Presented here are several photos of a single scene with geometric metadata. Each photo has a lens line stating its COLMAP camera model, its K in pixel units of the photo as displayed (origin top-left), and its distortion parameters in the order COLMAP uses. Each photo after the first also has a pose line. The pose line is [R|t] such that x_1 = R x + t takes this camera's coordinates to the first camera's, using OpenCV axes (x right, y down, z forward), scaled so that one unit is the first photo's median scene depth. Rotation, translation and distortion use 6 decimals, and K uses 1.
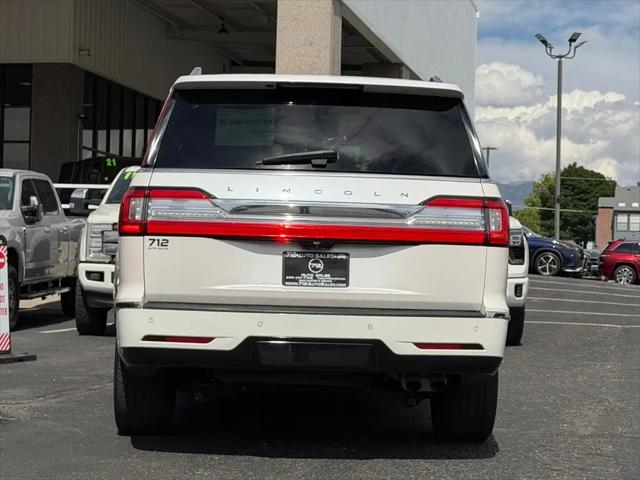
lens RADIAL K [[1455.9, 0, 320.0], [0, 1455.9, 253.3], [0, 0, 1]] dist [0.137181, 0.000000]
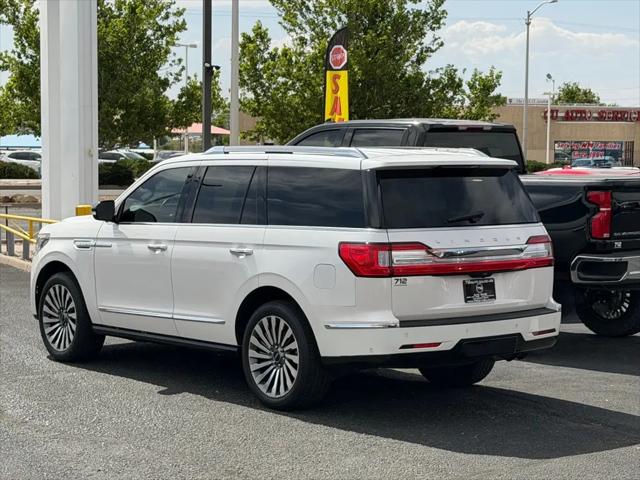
lens RADIAL K [[1455.9, 0, 322.7], [0, 1455.9, 216.6], [0, 0, 1]] dist [0.137181, 0.000000]
pose [[0.793493, -0.052951, 0.606271, -1.031167], [0.014598, 0.997577, 0.068021, -0.168661], [-0.608404, -0.045124, 0.792344, -0.106995]]
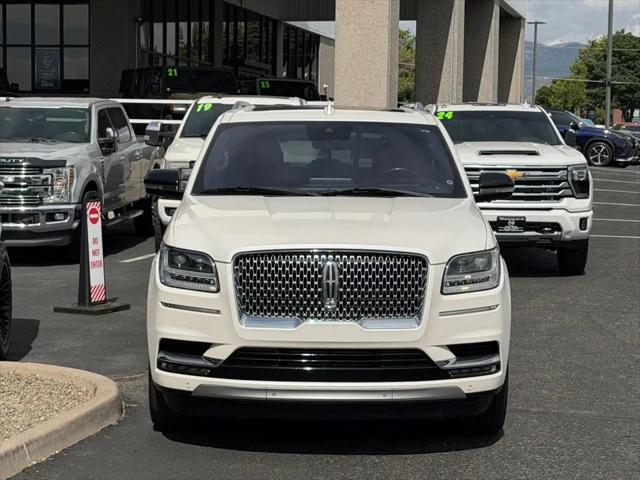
lens RADIAL K [[1455.9, 0, 318.1], [0, 1455.9, 245.7], [0, 0, 1]] dist [0.137181, 0.000000]
pose [[0.999537, -0.007348, -0.029521, -0.047413], [0.009941, 0.996013, 0.088658, -0.119454], [0.028752, -0.088910, 0.995625, -0.082593]]
